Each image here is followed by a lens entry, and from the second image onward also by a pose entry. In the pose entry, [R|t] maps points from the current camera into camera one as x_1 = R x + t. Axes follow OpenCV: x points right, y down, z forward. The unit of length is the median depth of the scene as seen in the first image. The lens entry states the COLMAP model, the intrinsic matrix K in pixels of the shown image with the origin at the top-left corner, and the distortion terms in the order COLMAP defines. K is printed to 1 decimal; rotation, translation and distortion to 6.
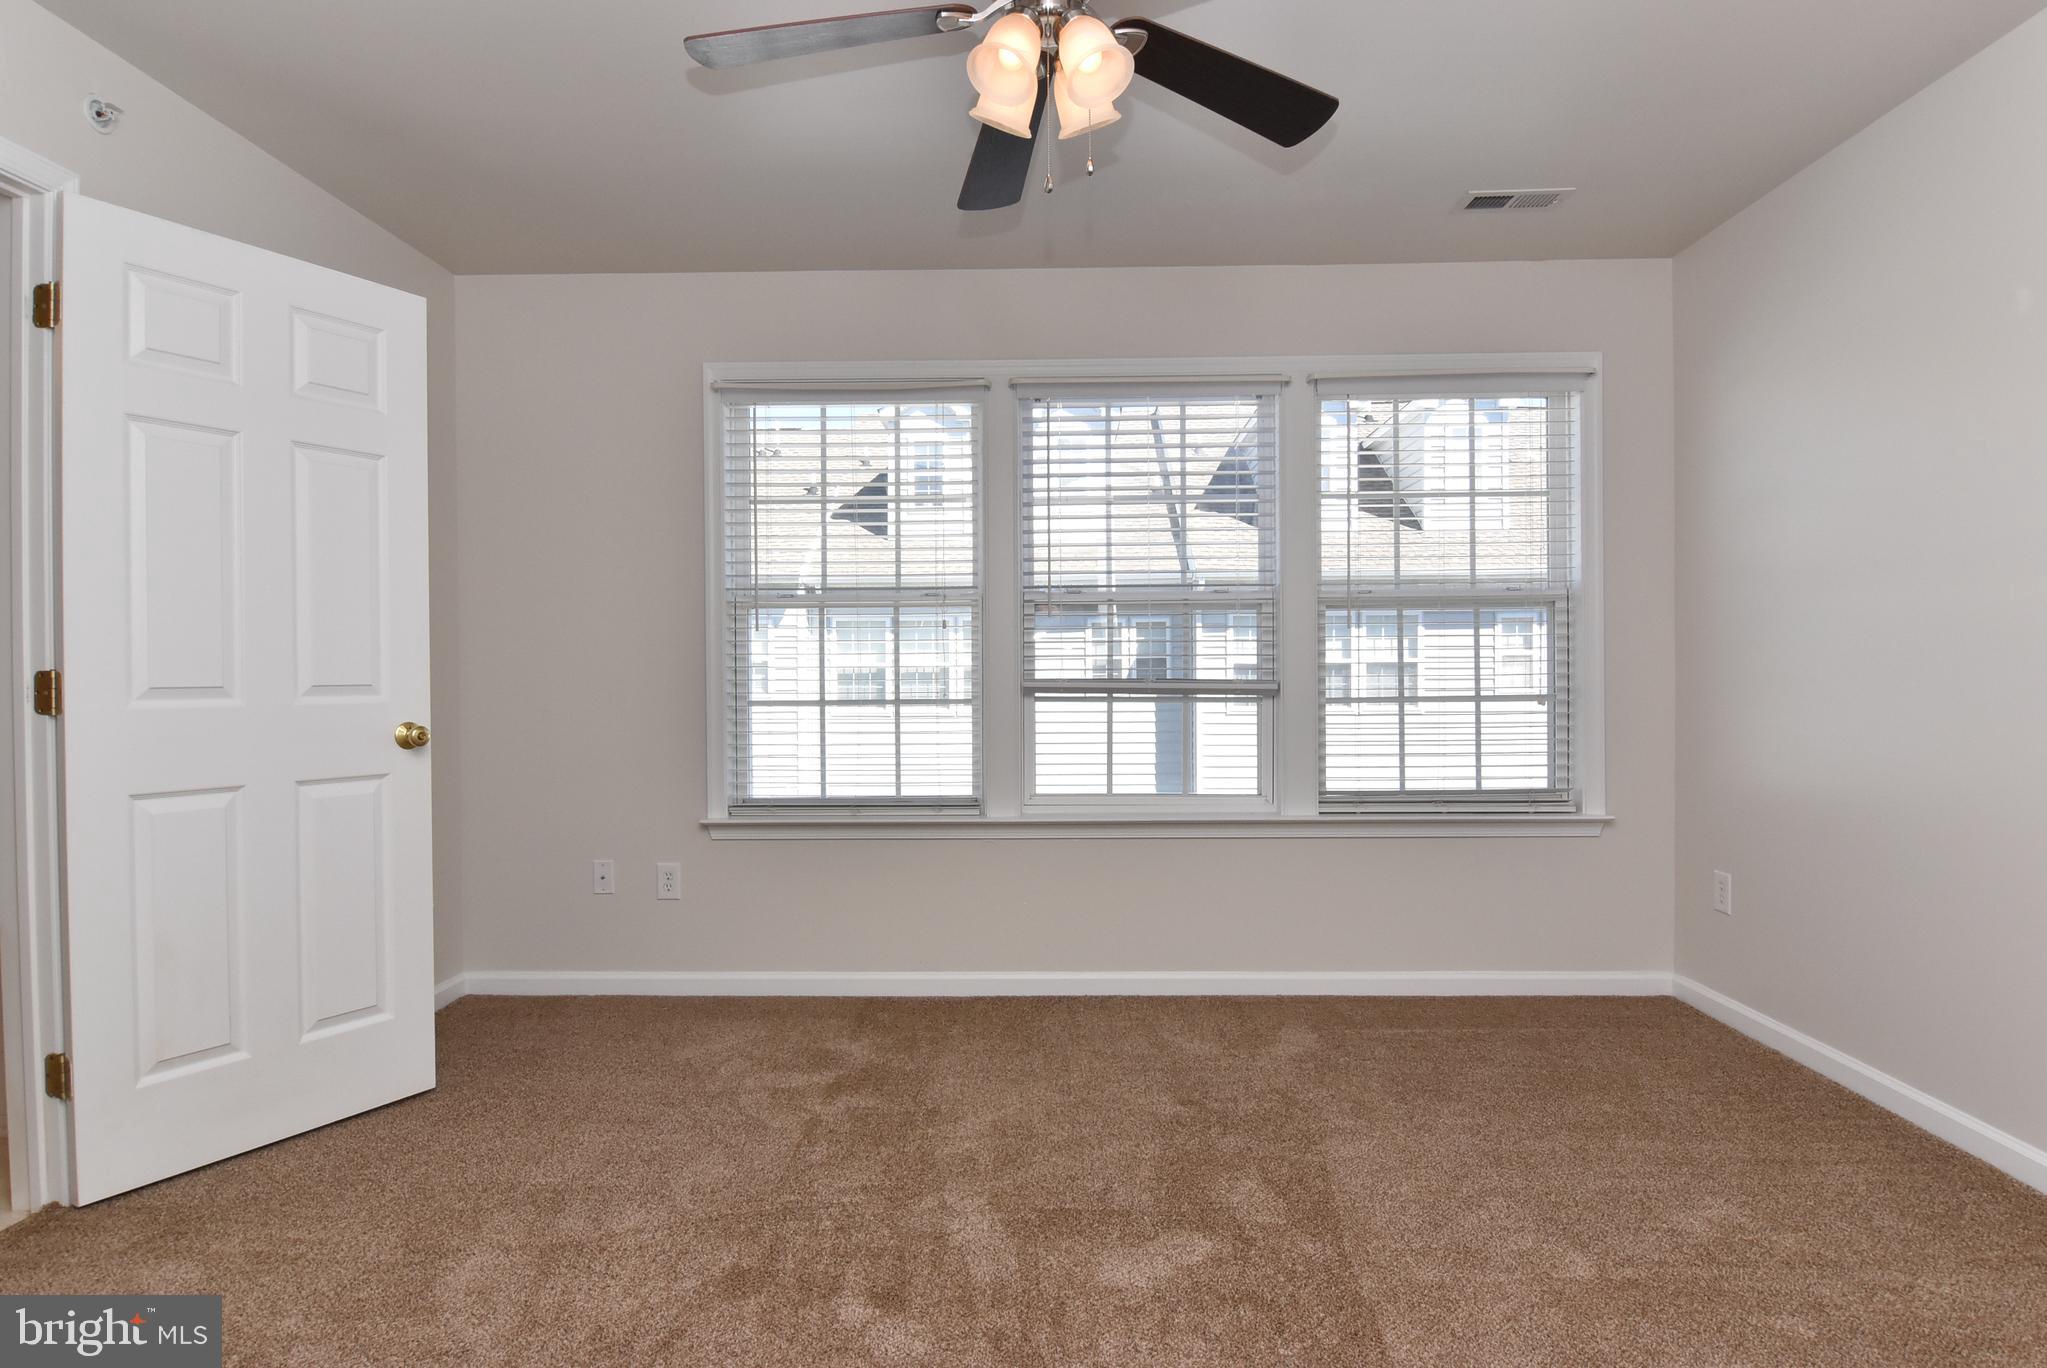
lens RADIAL K [[1101.6, 0, 1033.3], [0, 1101.6, 683.0], [0, 0, 1]] dist [0.027488, -0.027297]
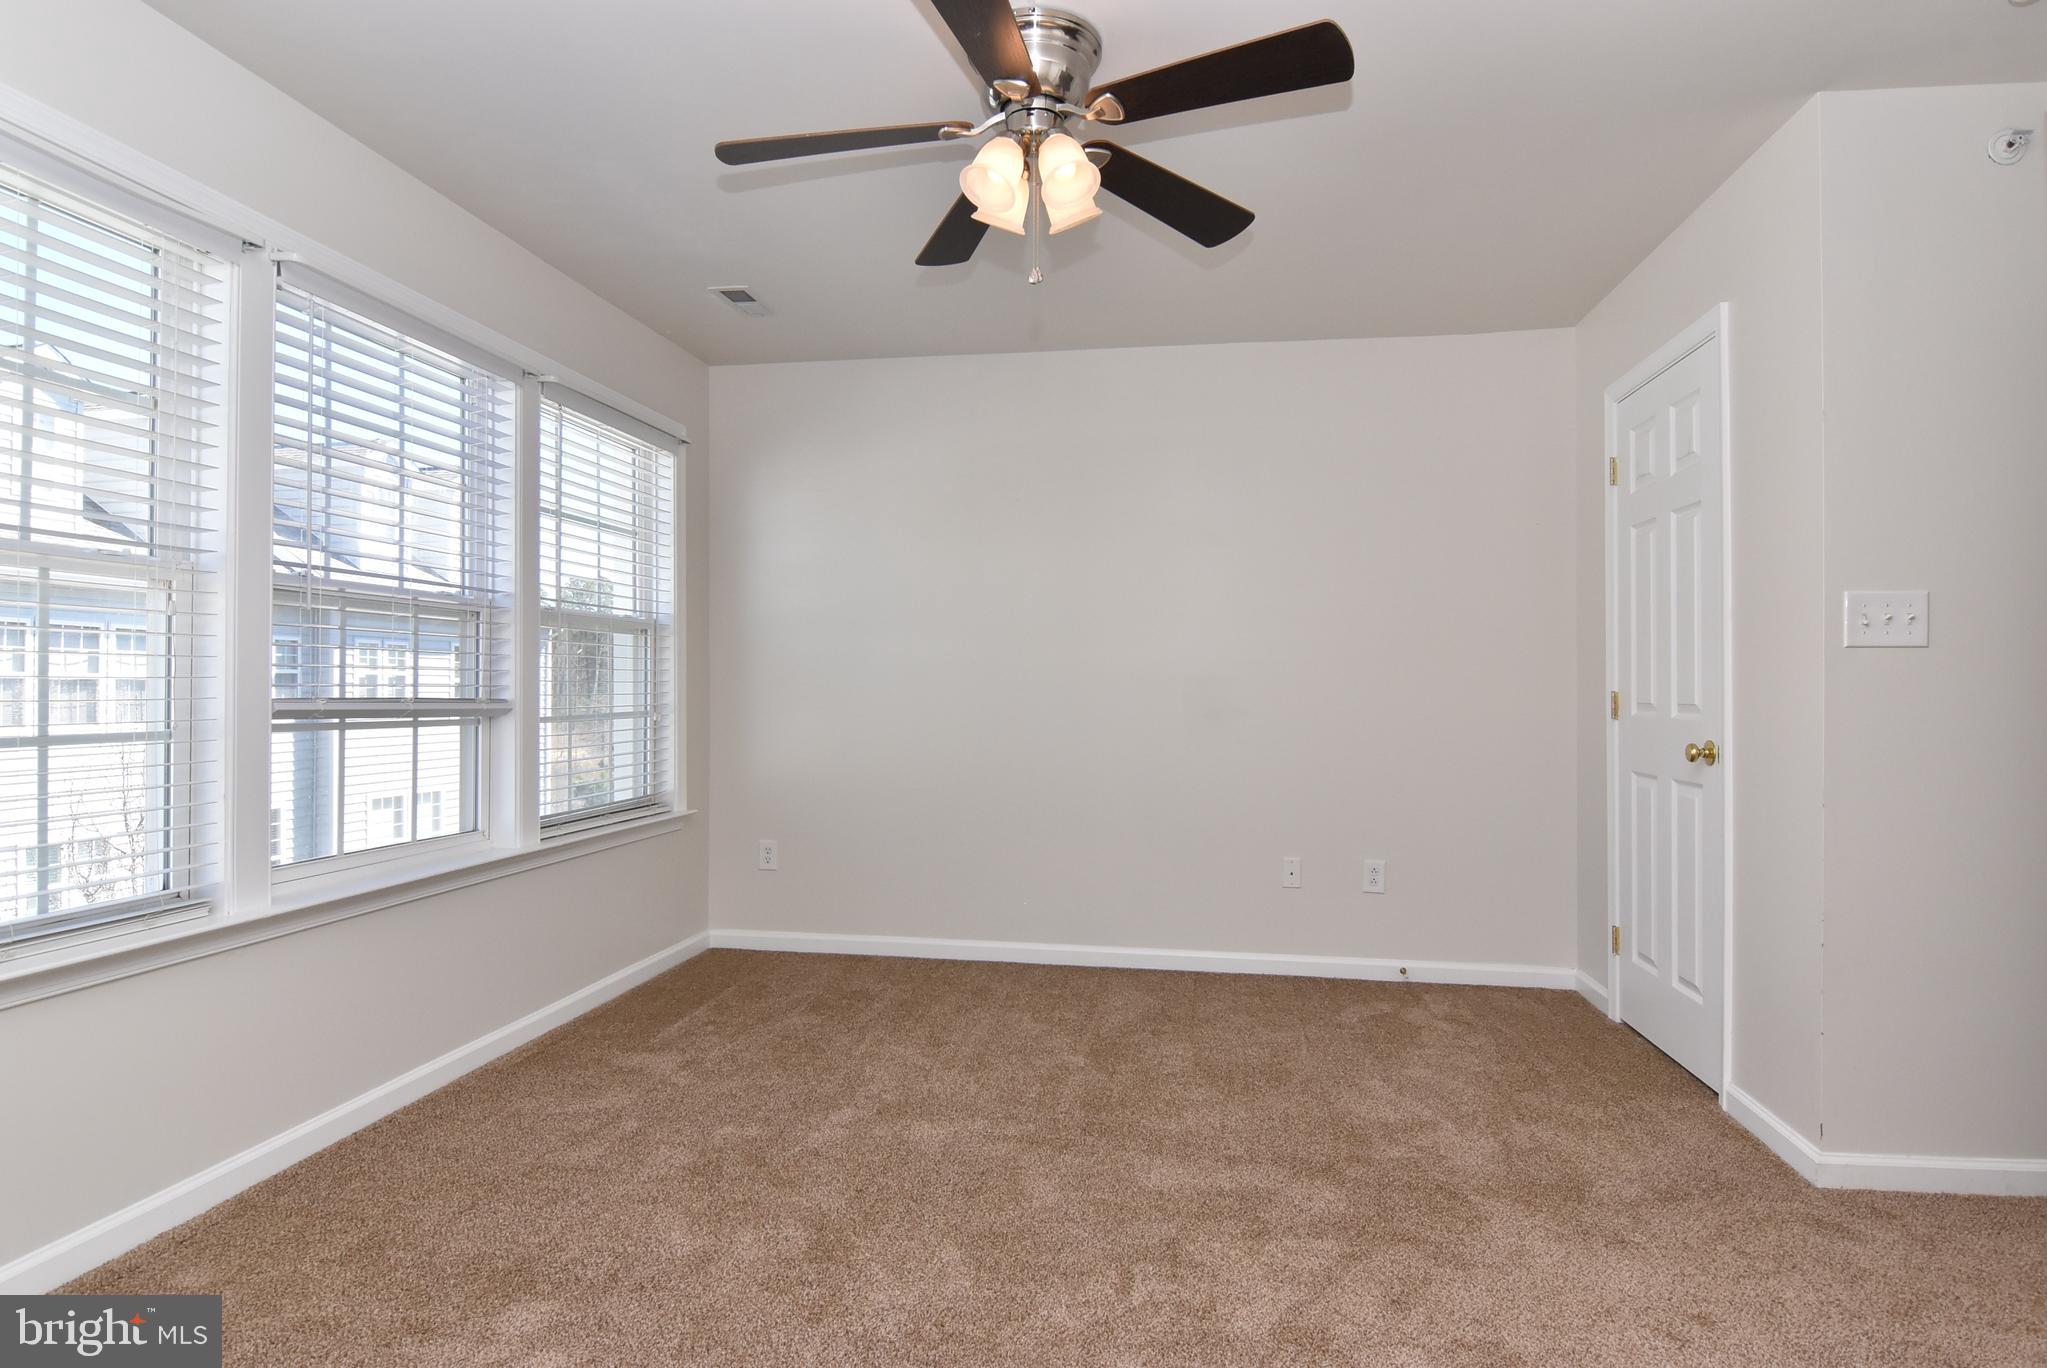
lens RADIAL K [[1101.6, 0, 1033.3], [0, 1101.6, 683.0], [0, 0, 1]] dist [0.027488, -0.027297]
pose [[0.133791, 0.015146, 0.990894, -0.654322], [0.003908, 0.999867, -0.015811, 0.000047], [-0.991002, 0.005988, 0.133714, 0.482606]]
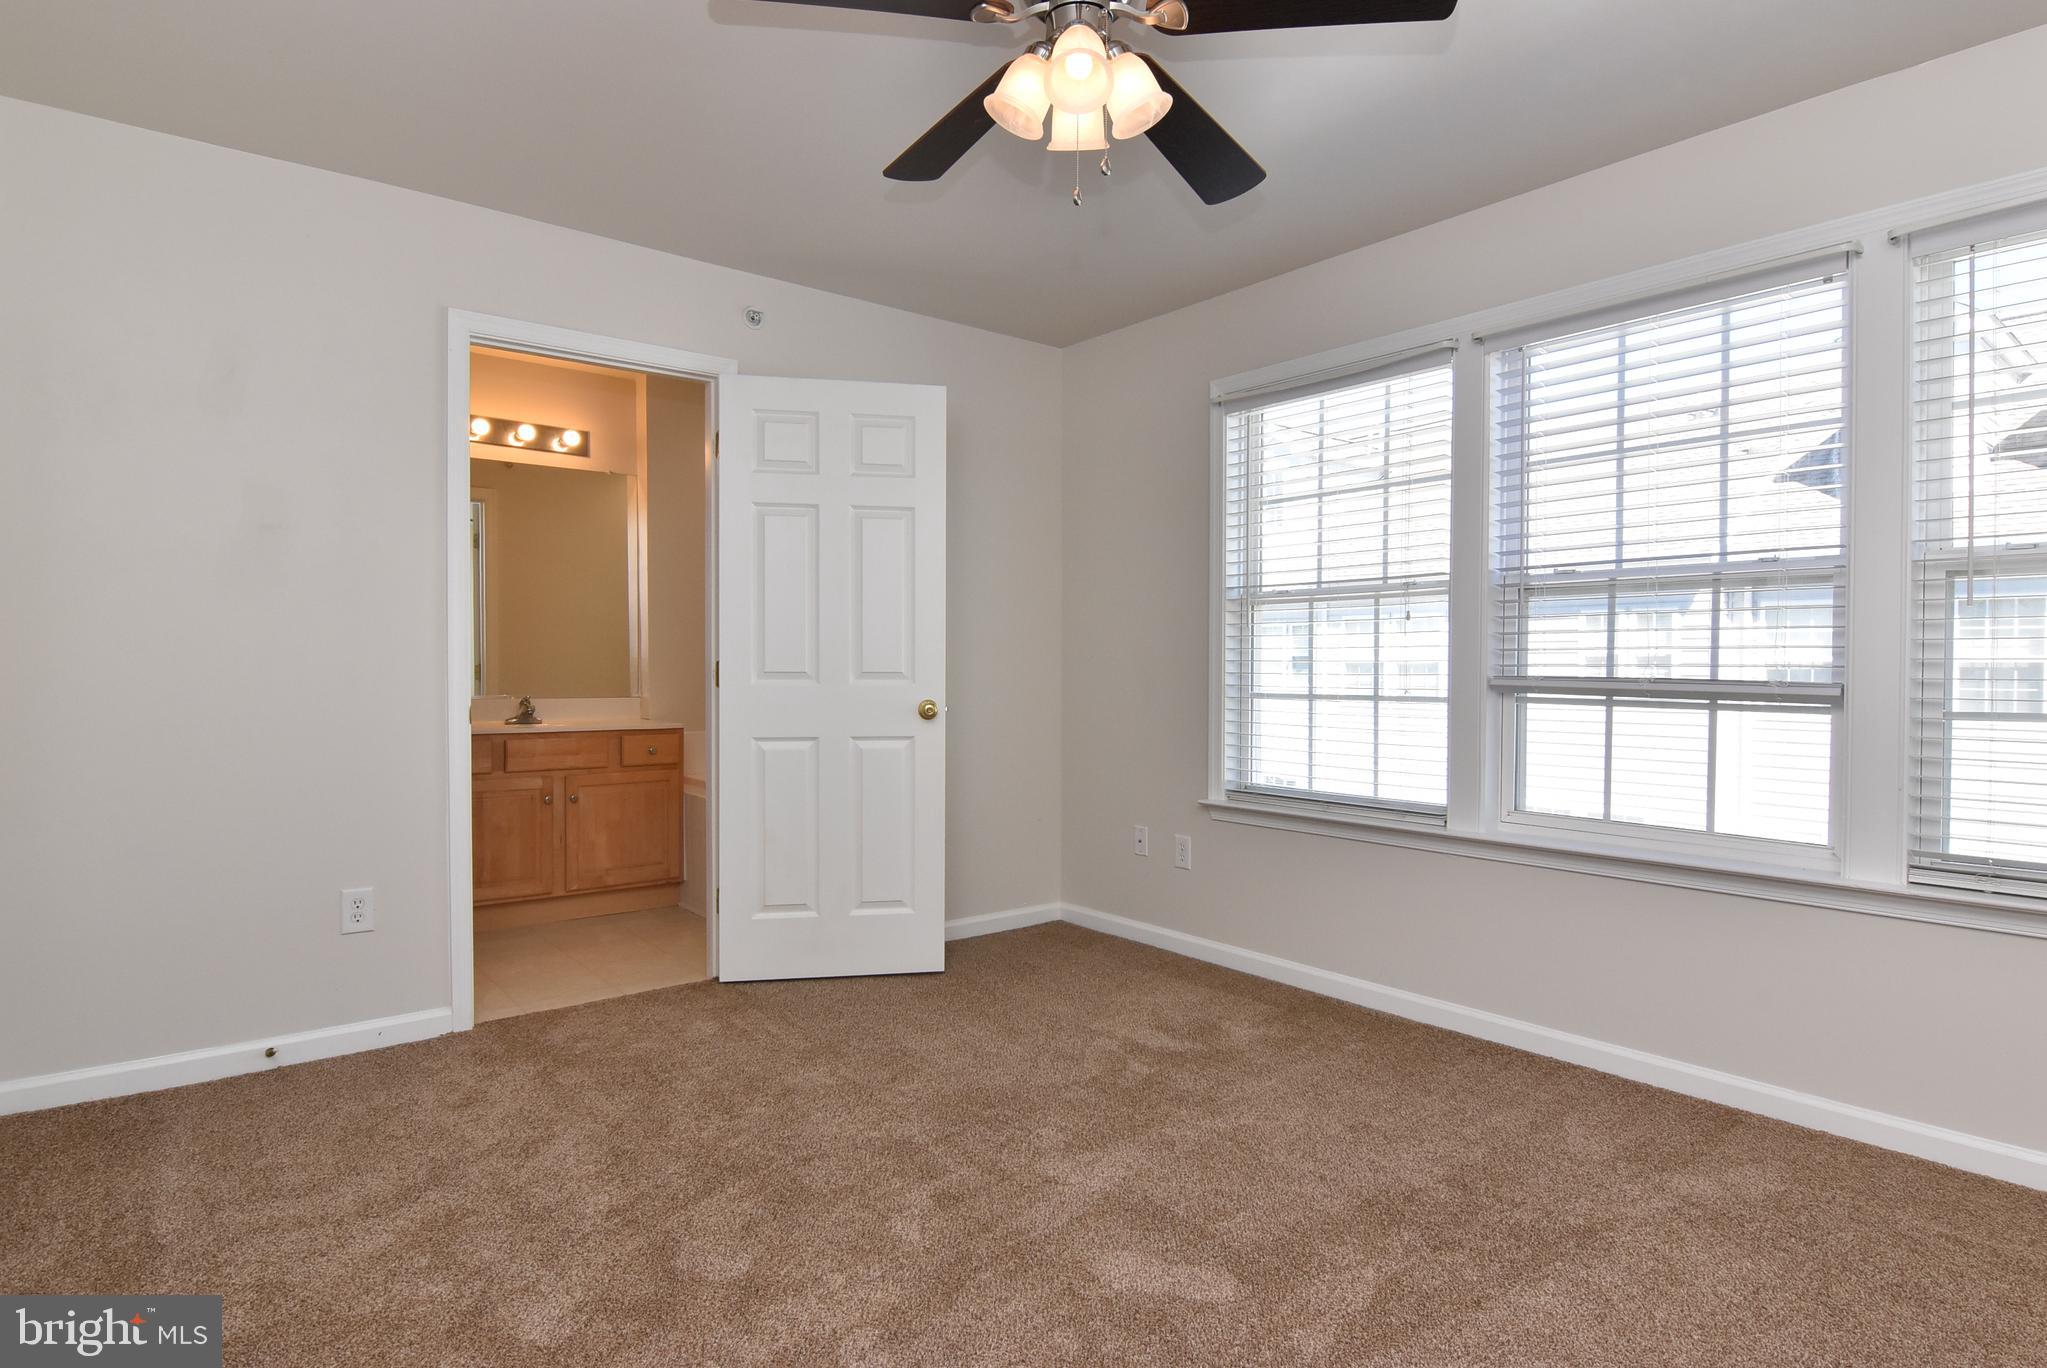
lens RADIAL K [[1101.6, 0, 1033.3], [0, 1101.6, 683.0], [0, 0, 1]] dist [0.027488, -0.027297]
pose [[0.651290, 0.019697, -0.758573, 0.419618], [-0.014531, 0.999803, 0.013484, -0.004782], [0.758690, 0.002240, 0.651448, 0.157856]]
